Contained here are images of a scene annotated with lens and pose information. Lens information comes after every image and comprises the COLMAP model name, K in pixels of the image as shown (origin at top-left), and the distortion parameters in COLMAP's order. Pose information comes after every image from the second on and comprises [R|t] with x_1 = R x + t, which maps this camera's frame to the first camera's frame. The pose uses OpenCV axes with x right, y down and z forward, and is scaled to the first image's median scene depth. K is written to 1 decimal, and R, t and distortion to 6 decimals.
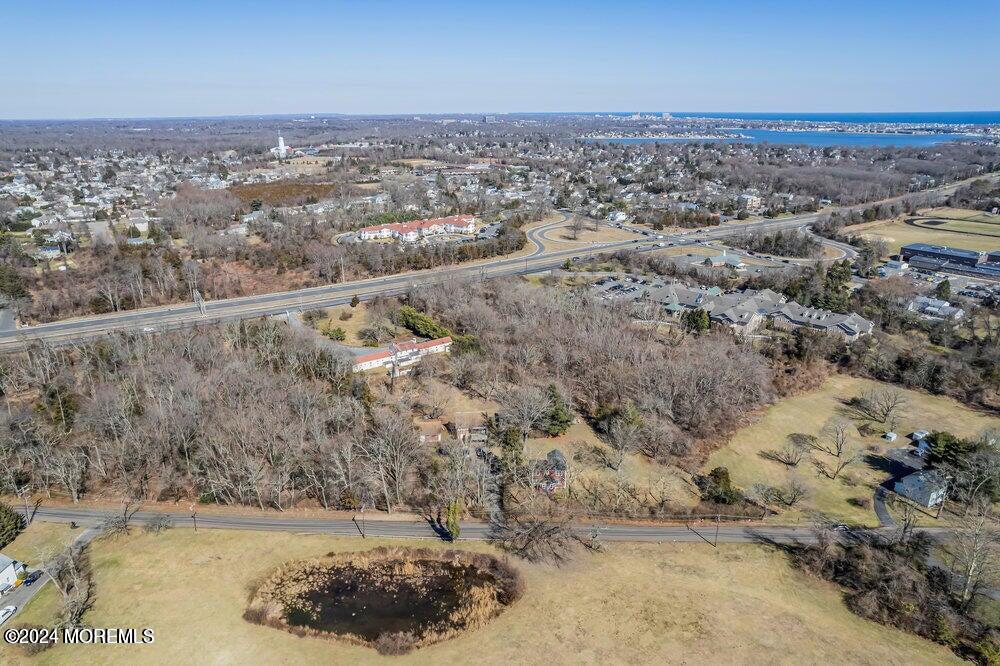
lens RADIAL K [[638.2, 0, 500.0], [0, 638.2, 333.0], [0, 0, 1]] dist [-0.077904, 0.069599]
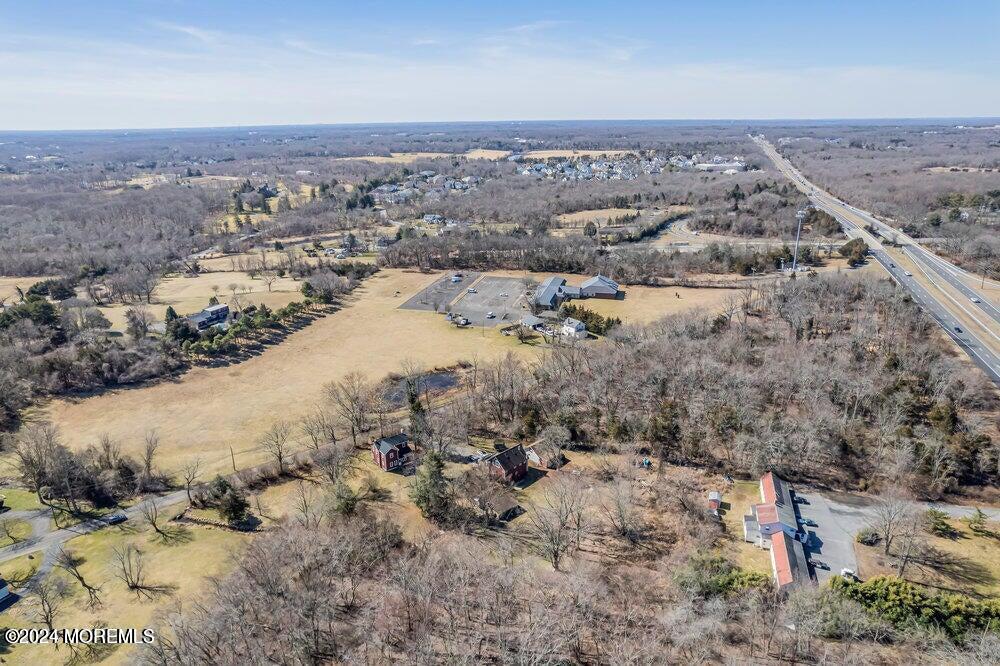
lens RADIAL K [[638.2, 0, 500.0], [0, 638.2, 333.0], [0, 0, 1]] dist [-0.077904, 0.069599]
pose [[-0.772582, 0.220656, -0.595338, 0.393322], [-0.194283, 0.810528, 0.552539, -0.430043], [0.604459, 0.542546, -0.583330, 1.205992]]
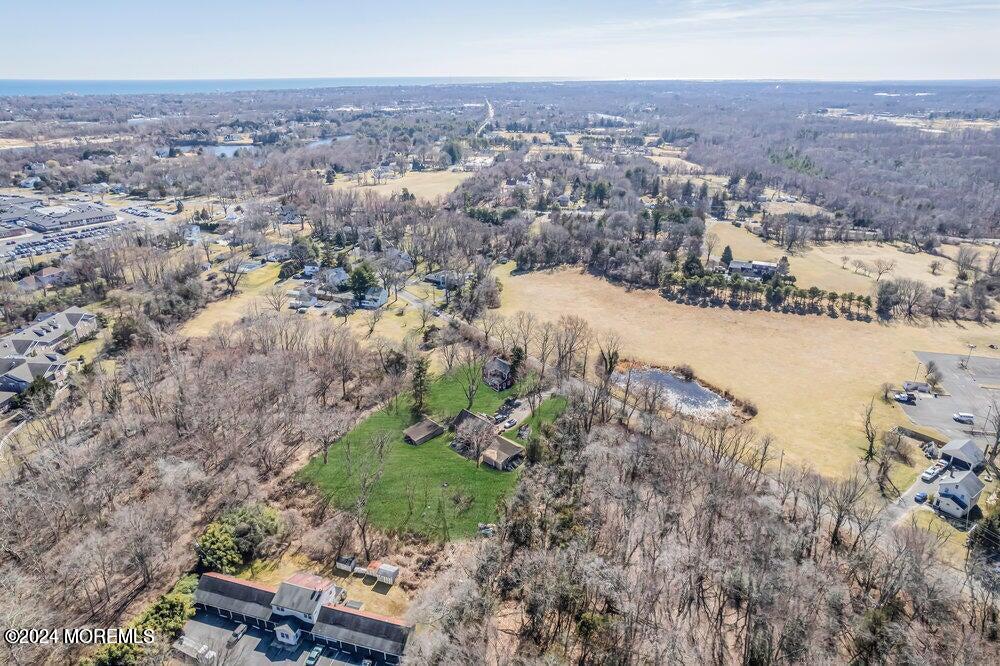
lens RADIAL K [[638.2, 0, 500.0], [0, 638.2, 333.0], [0, 0, 1]] dist [-0.077904, 0.069599]
pose [[-0.635388, -0.286789, 0.716962, -0.575126], [0.261836, 0.793453, 0.549431, -0.382954], [-0.726446, 0.536828, -0.429058, 1.093744]]
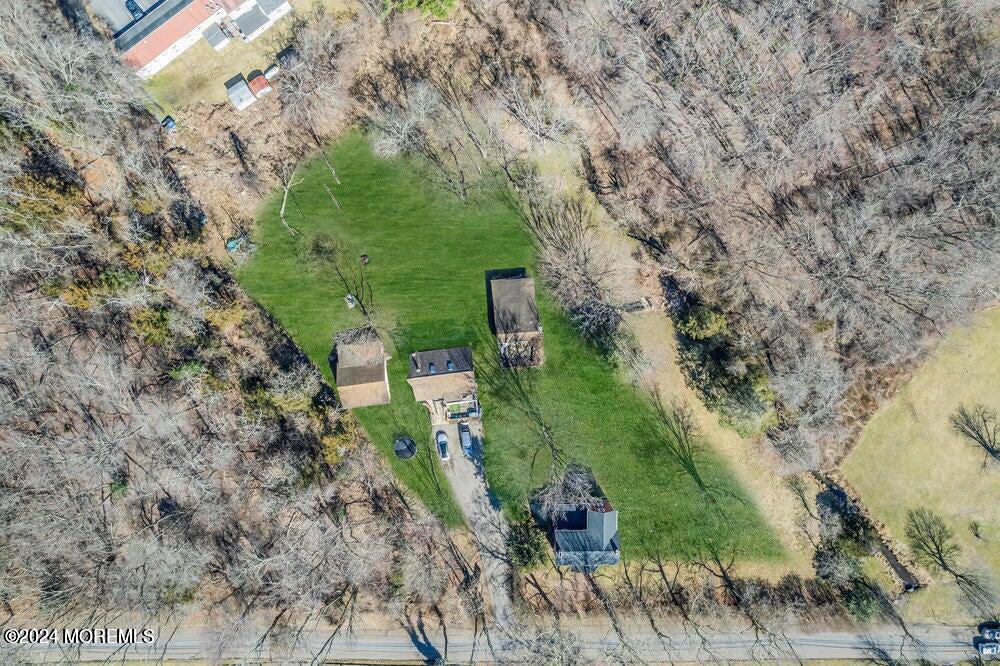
lens RADIAL K [[638.2, 0, 500.0], [0, 638.2, 333.0], [0, 0, 1]] dist [-0.077904, 0.069599]
pose [[0.999141, -0.040899, 0.006647, -0.001851], [0.006402, 0.310880, 0.950428, -0.302343], [-0.040938, -0.949569, 0.310874, 0.735664]]
